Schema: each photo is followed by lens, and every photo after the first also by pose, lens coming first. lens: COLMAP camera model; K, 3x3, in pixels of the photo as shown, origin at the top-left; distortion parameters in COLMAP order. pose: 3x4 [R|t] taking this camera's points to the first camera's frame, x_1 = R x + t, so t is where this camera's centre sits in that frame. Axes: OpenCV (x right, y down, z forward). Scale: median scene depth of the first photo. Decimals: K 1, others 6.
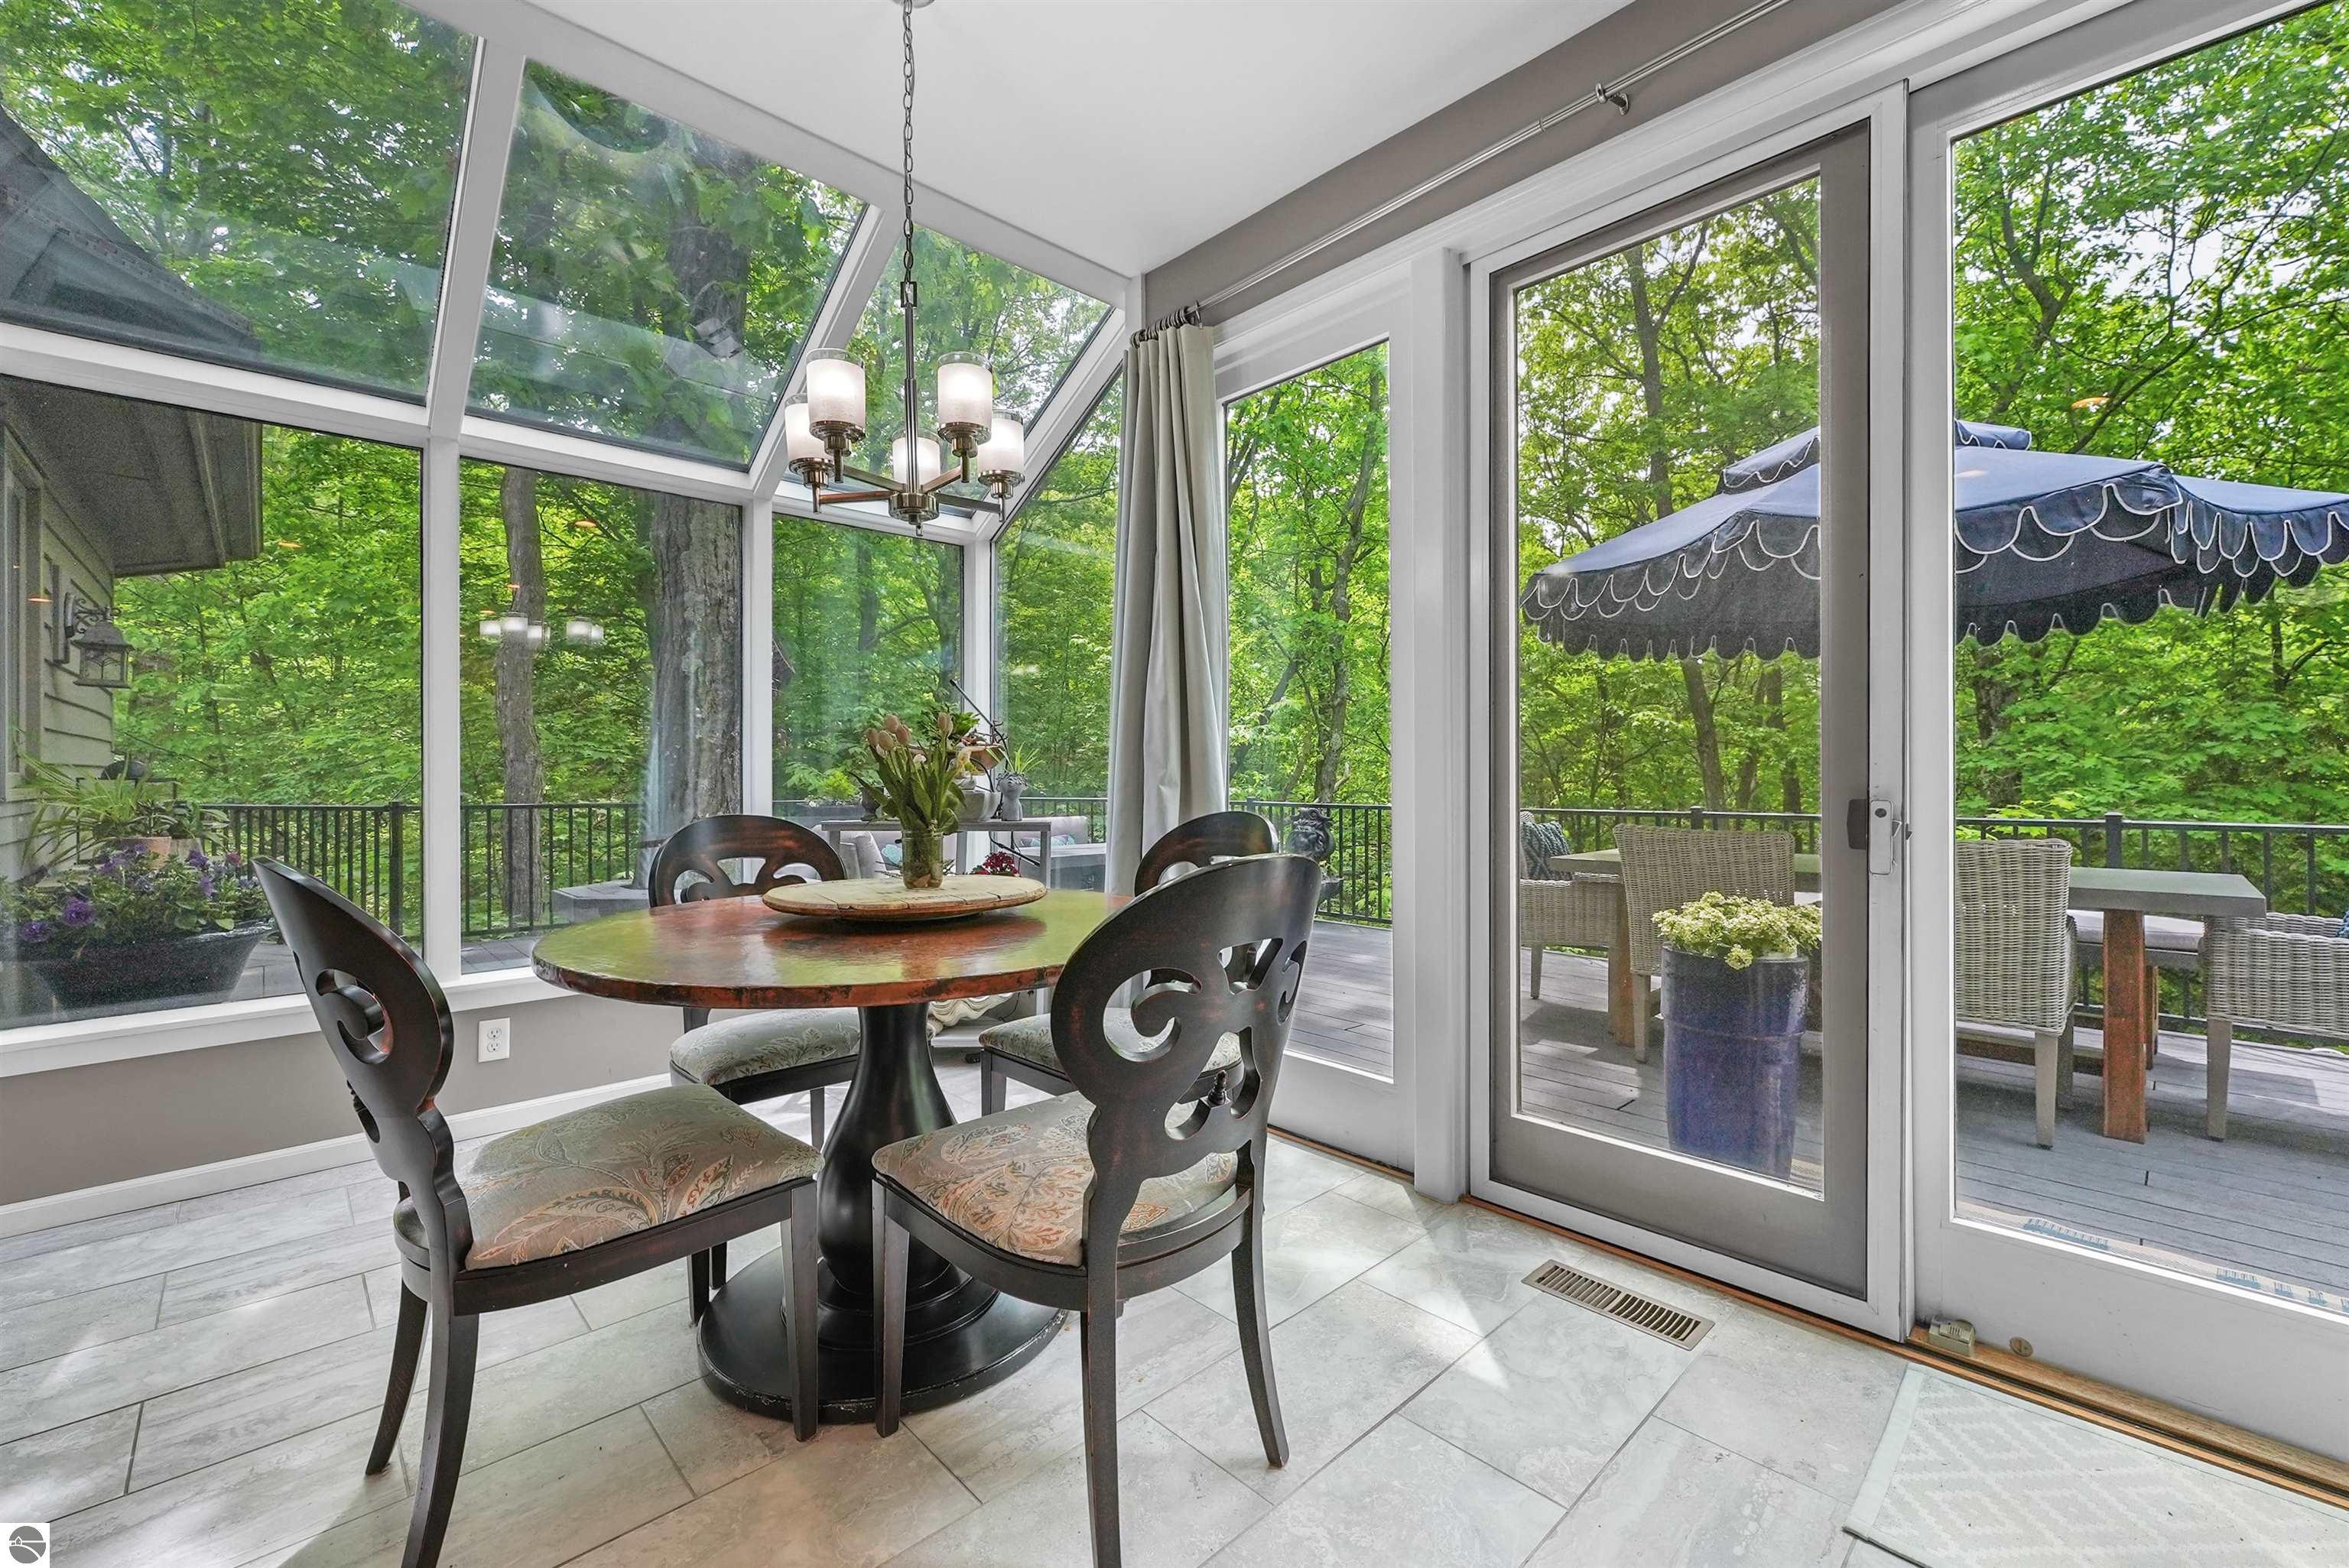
lens RADIAL K [[965.8, 0, 1179.9], [0, 965.8, 781.5], [0, 0, 1]] dist [-0.000013, 0.000254]
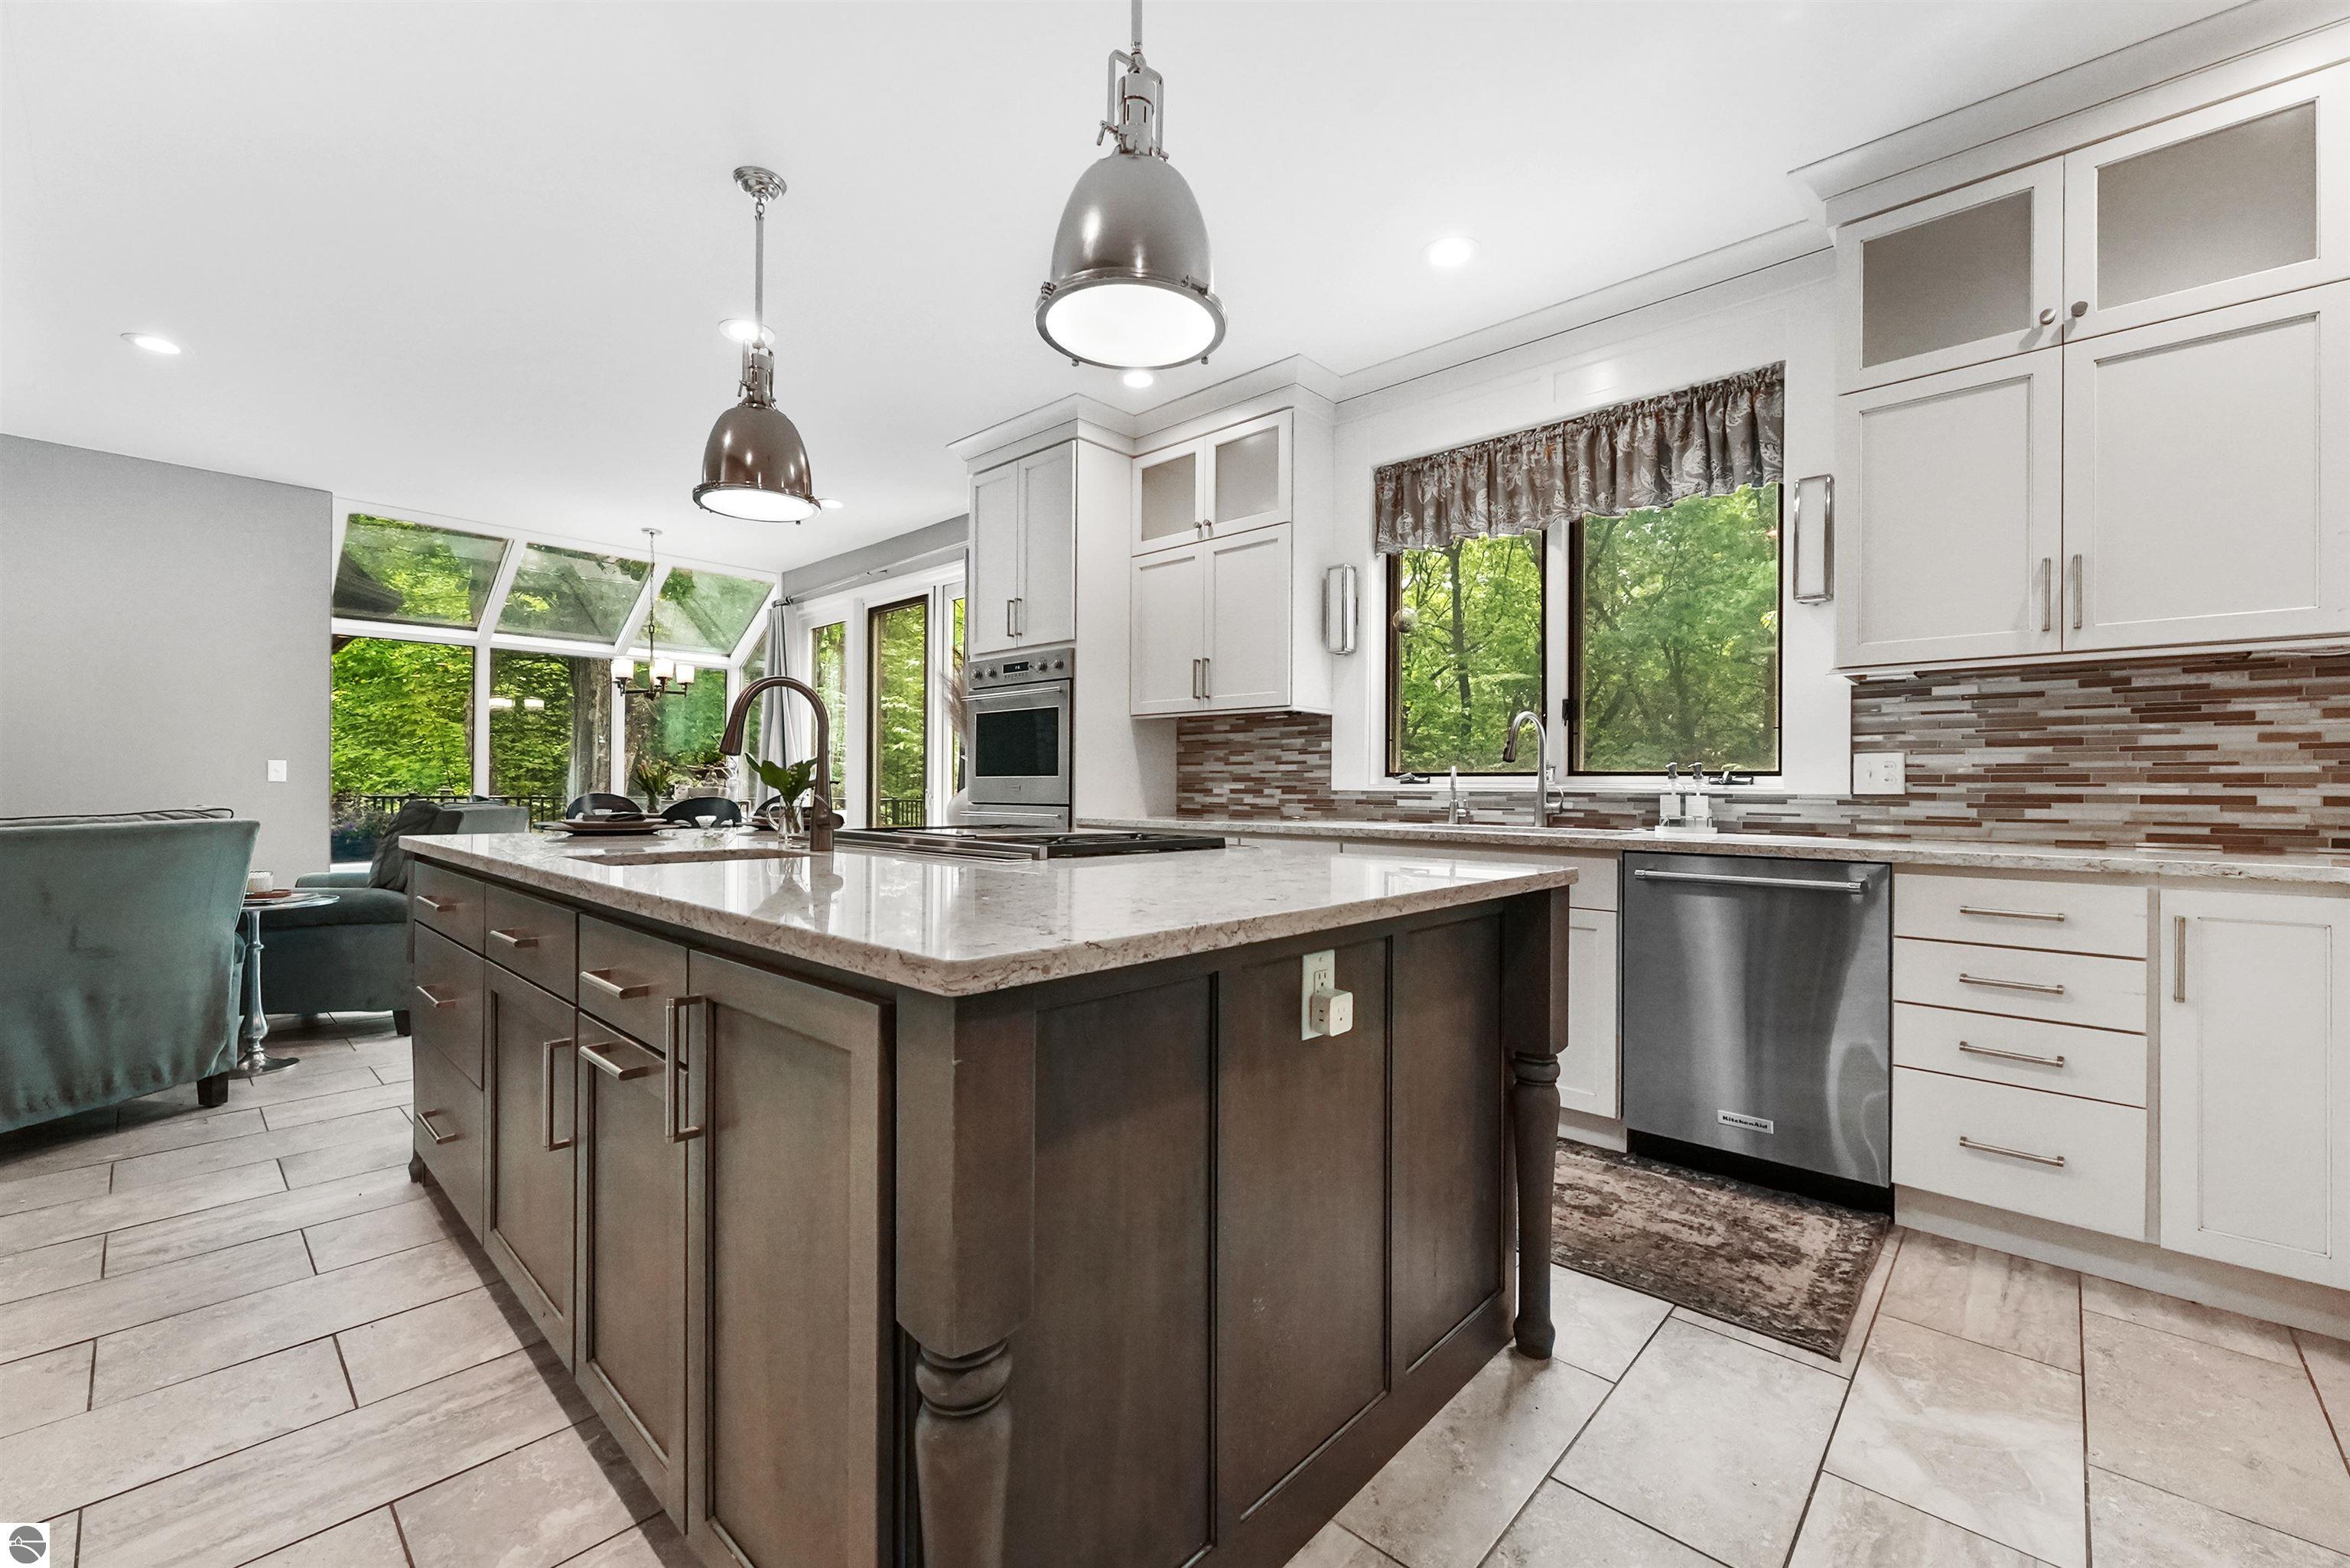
lens RADIAL K [[966.2, 0, 1162.4], [0, 966.2, 785.4], [0, 0, 1]] dist [-0.000013, 0.000254]
pose [[0.998692, 0.003916, 0.050978, 0.333624], [-0.004063, 0.999988, 0.002787, -0.006135], [-0.050966, -0.002990, 0.998696, -0.616106]]
